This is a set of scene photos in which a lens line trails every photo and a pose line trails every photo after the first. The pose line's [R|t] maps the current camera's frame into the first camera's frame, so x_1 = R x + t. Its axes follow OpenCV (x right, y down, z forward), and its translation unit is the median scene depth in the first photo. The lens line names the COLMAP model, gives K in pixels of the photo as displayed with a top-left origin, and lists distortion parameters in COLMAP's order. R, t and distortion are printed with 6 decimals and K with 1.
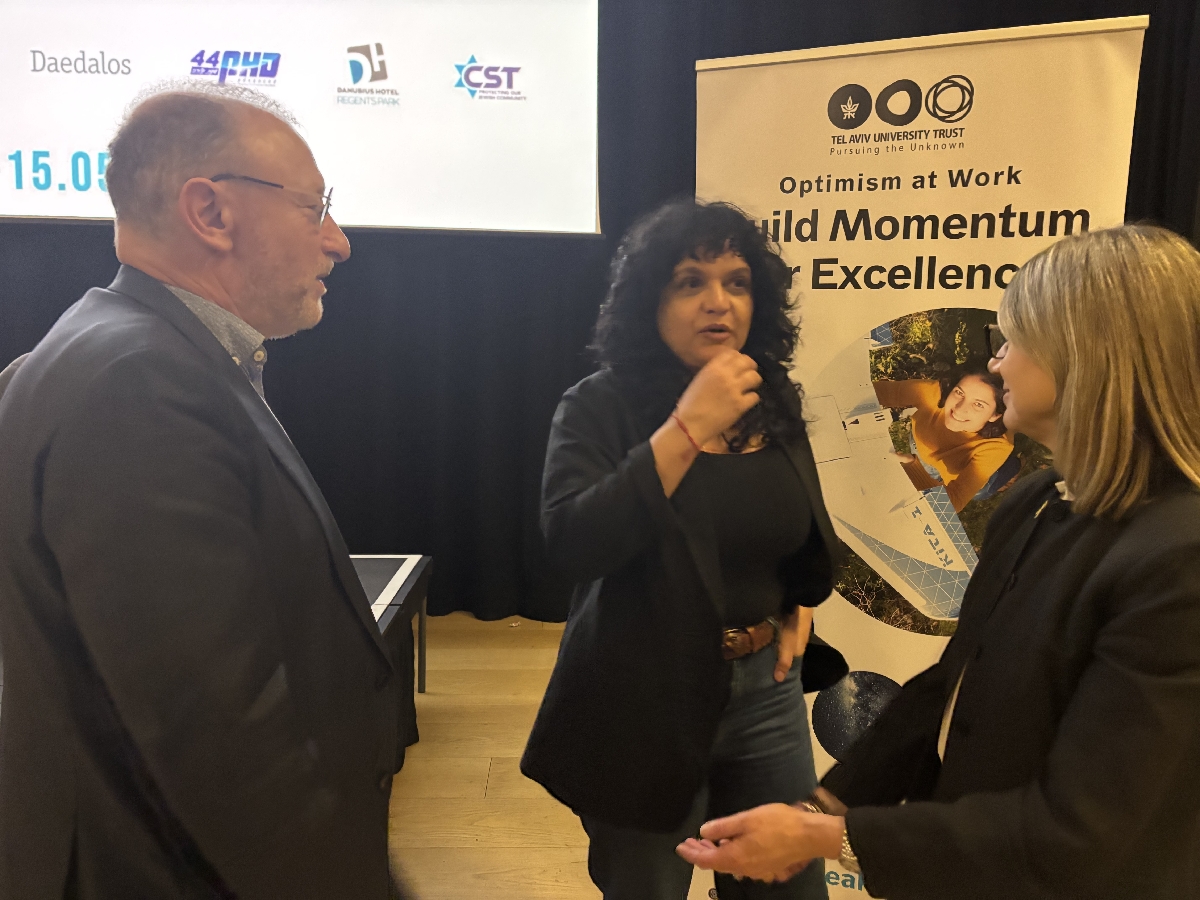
lens RADIAL K [[905.8, 0, 600.0], [0, 905.8, 450.0], [0, 0, 1]] dist [0.082909, -0.090156]
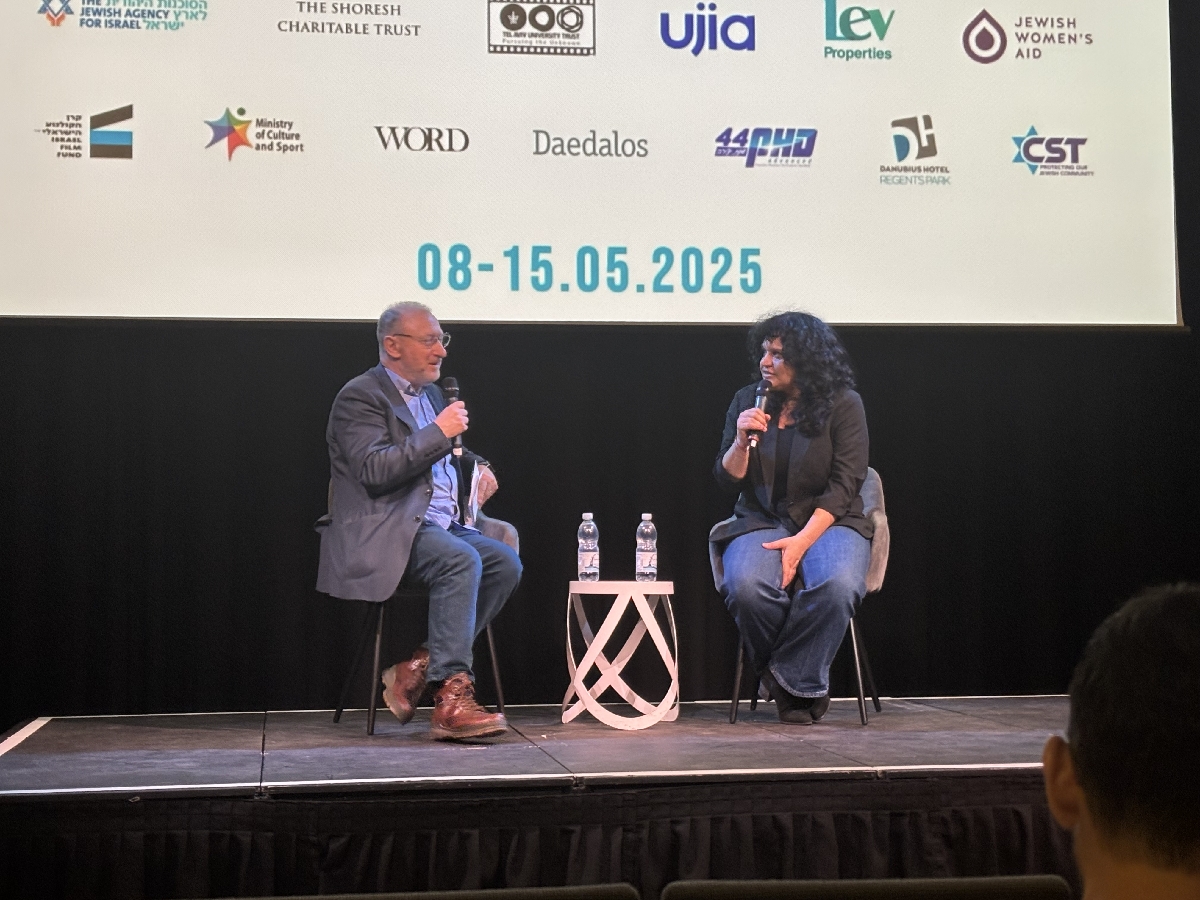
lens RADIAL K [[2039.4, 0, 600.0], [0, 2039.4, 450.0], [0, 0, 1]] dist [0.206334, -0.864356]
pose [[0.994885, -0.020556, 0.098901, -0.738511], [0.035777, 0.987316, -0.154686, 0.146526], [-0.094467, 0.157433, 0.983001, -0.794077]]
